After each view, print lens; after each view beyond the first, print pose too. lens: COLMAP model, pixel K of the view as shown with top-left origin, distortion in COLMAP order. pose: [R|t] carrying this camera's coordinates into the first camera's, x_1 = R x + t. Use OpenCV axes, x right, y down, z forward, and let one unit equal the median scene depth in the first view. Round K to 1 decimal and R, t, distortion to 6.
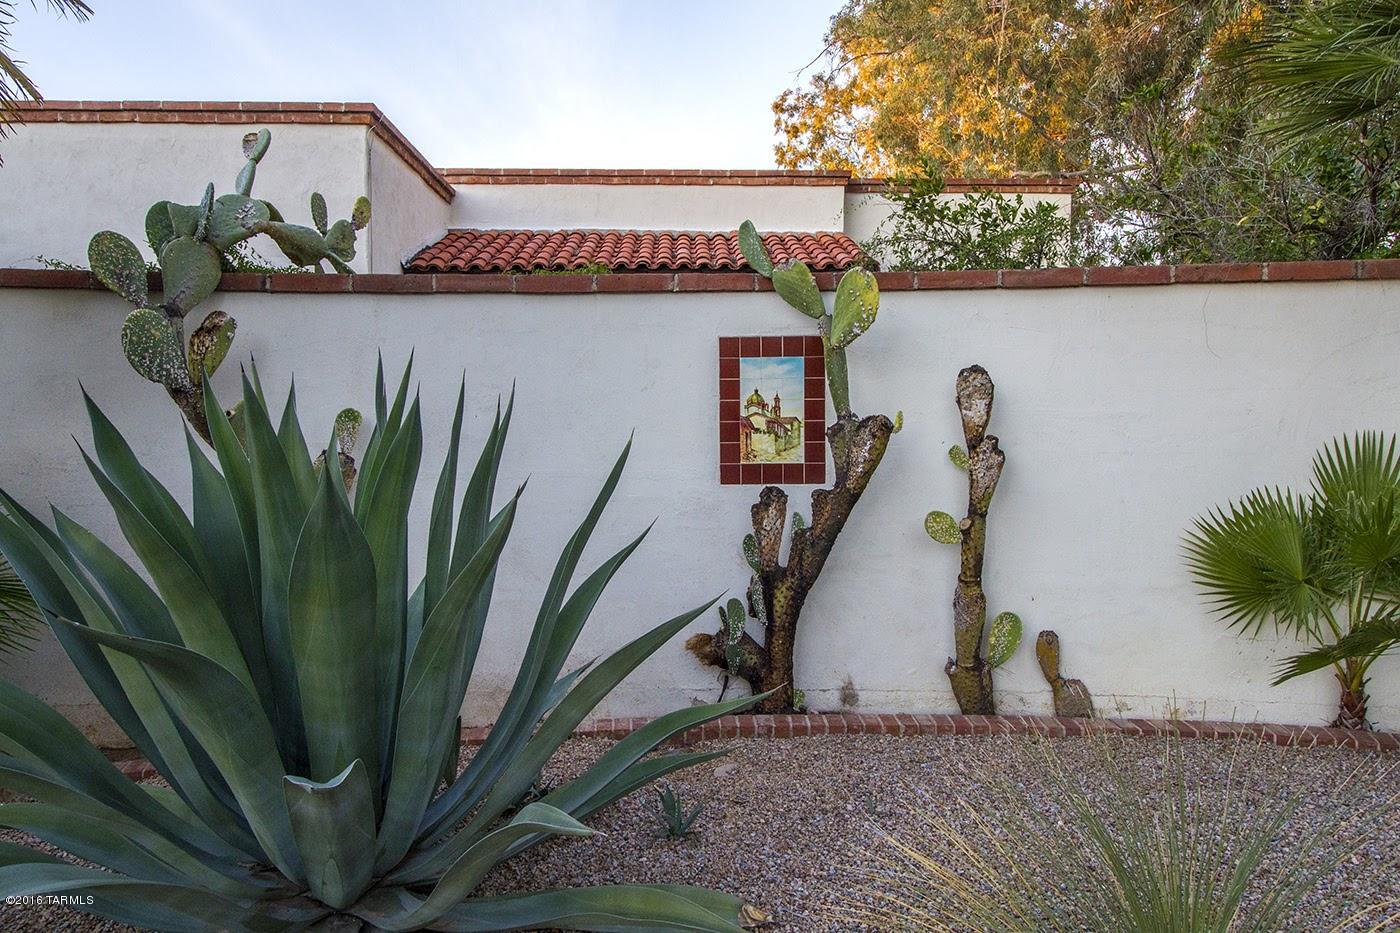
lens RADIAL K [[991.0, 0, 700.9], [0, 991.0, 471.7], [0, 0, 1]] dist [-0.000653, -0.000080]
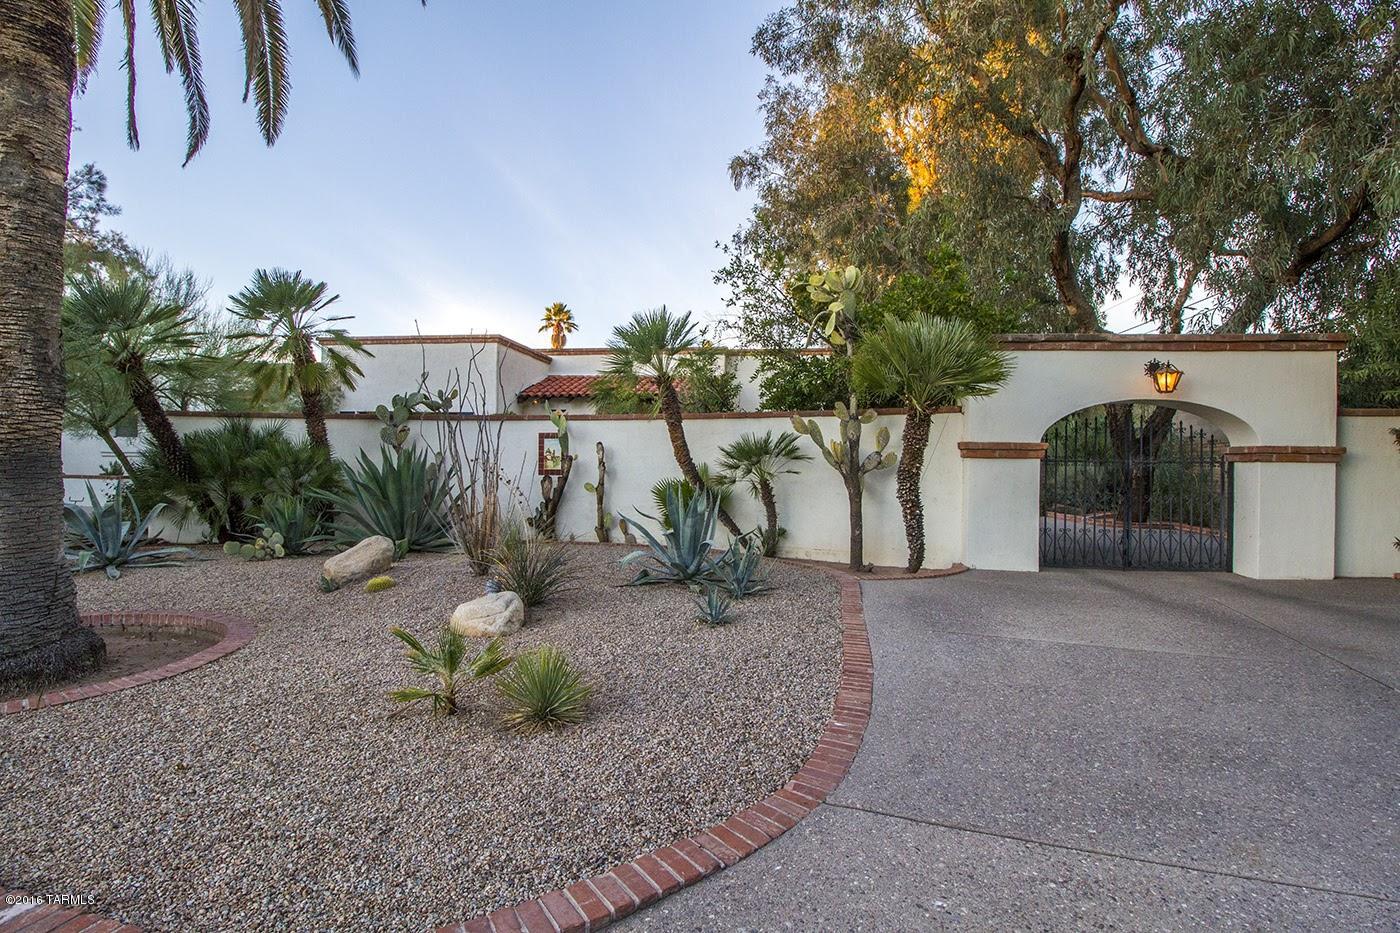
lens RADIAL K [[659.4, 0, 699.4], [0, 659.4, 459.0], [0, 0, 1]] dist [0.000771, 0.000021]
pose [[0.986105, 0.012403, -0.165658, 0.973468], [-0.022450, 0.998010, -0.058916, 0.081527], [0.164597, 0.061816, 0.984422, -1.205975]]
